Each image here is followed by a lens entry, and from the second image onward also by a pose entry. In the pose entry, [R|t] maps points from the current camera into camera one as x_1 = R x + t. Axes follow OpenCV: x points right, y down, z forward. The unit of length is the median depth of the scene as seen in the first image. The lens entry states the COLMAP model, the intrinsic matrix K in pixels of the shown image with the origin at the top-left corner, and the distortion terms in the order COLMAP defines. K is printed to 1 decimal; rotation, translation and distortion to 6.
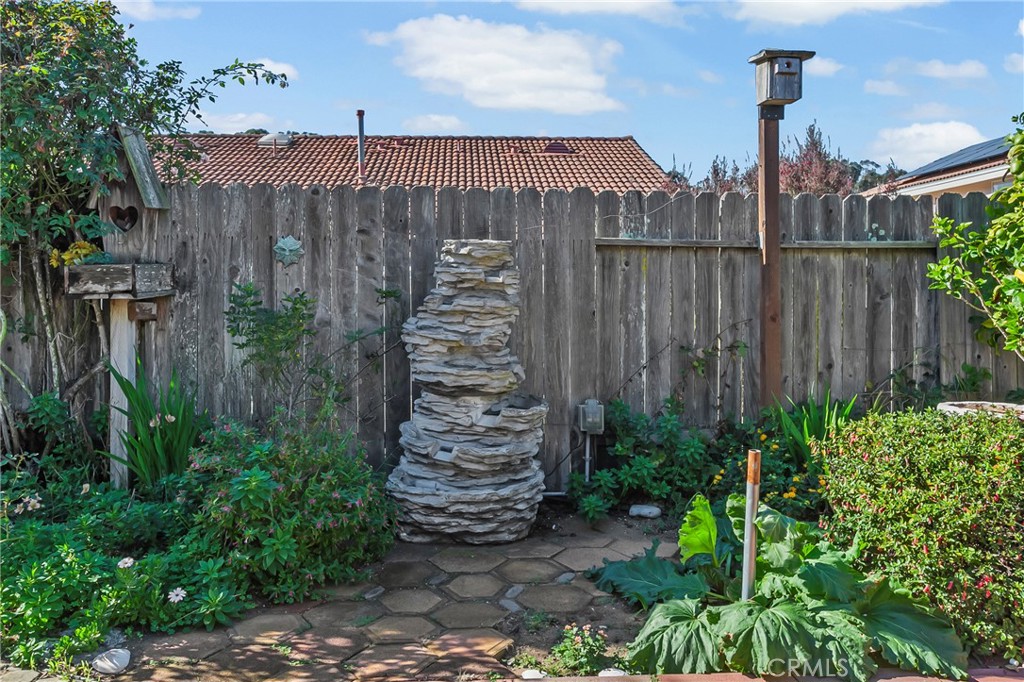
lens RADIAL K [[786.2, 0, 512.1], [0, 786.2, 294.1], [0, 0, 1]] dist [0.003411, -0.000353]
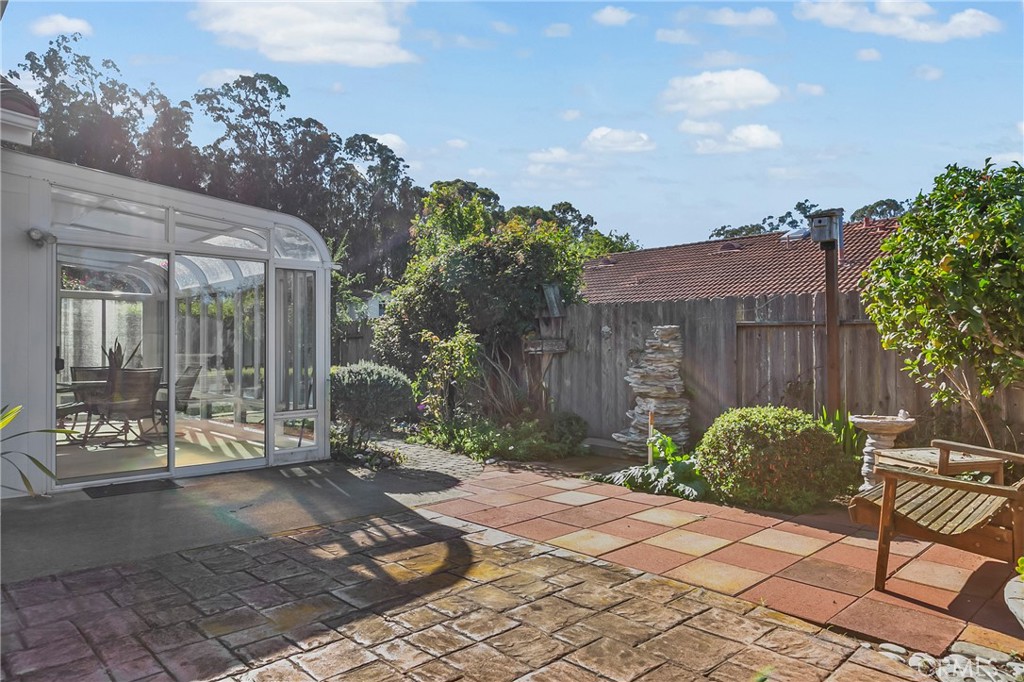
lens RADIAL K [[676.9, 0, 512.0], [0, 676.9, 341.0], [0, 0, 1]] dist [0.000204, 0.000063]
pose [[0.671958, -0.009410, -0.740529, 0.920780], [0.000306, 0.999923, -0.012429, -0.006098], [0.740589, 0.008125, 0.671909, -0.475710]]
